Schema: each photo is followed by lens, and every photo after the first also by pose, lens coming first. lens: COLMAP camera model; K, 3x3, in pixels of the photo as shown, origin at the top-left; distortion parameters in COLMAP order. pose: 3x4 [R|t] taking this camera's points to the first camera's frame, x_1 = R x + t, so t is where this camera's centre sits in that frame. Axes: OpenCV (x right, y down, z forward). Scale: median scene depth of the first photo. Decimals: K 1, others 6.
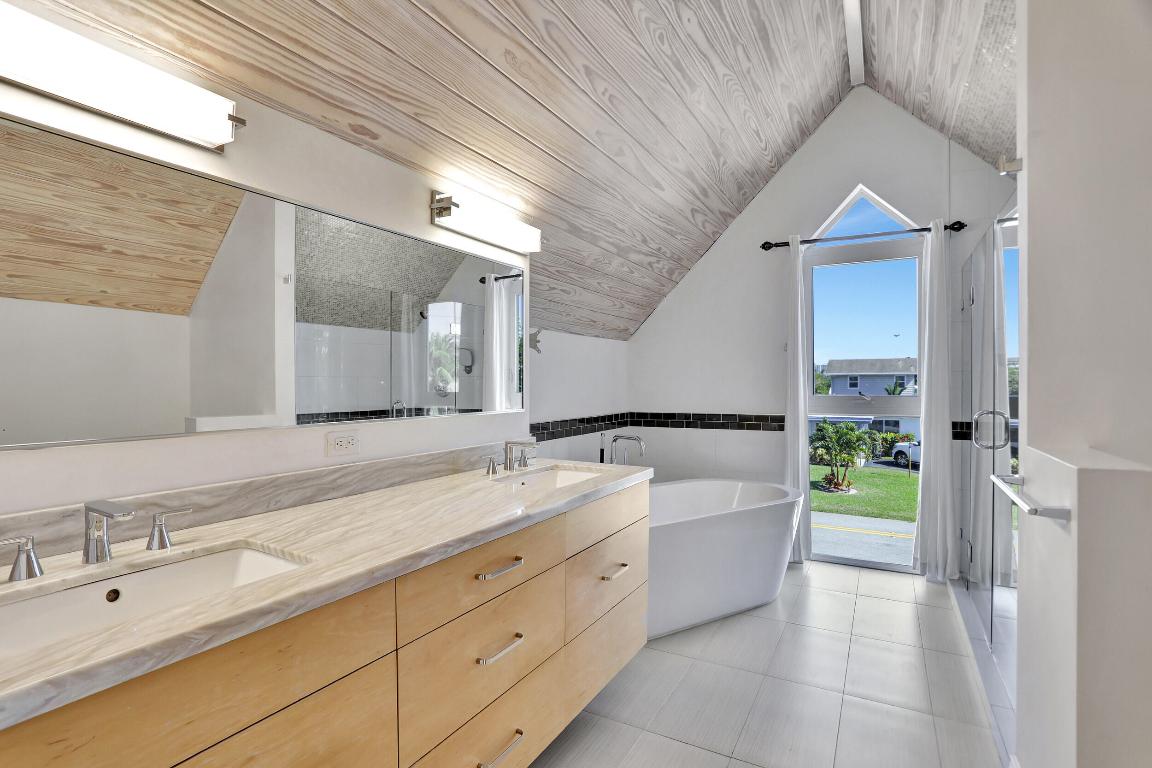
lens RADIAL K [[567.0, 0, 578.8], [0, 567.0, 381.9], [0, 0, 1]] dist [-0.037754, 0.014105]
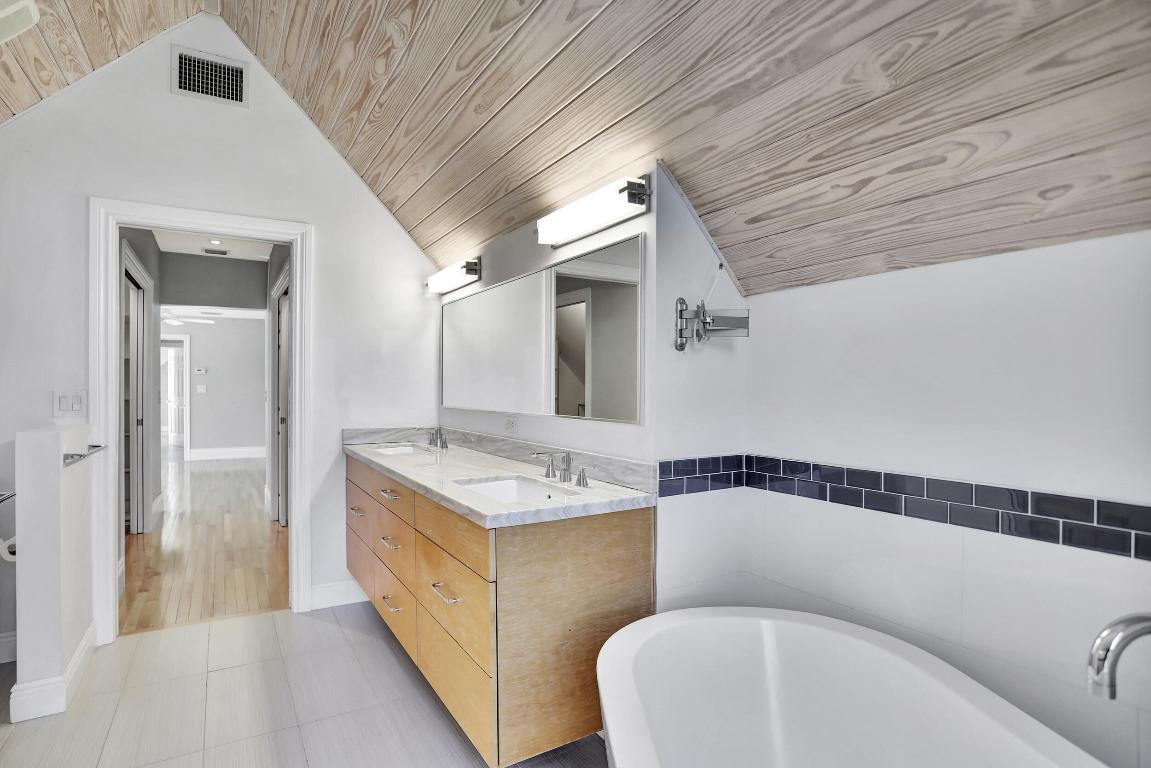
lens RADIAL K [[566.5, 0, 578.3], [0, 566.5, 391.5], [0, 0, 1]] dist [-0.037754, 0.014105]
pose [[-0.469240, 0.004970, -0.883057, 0.741359], [0.004529, 0.999985, 0.003222, 0.020849], [0.883059, -0.002487, -0.469255, 1.537078]]
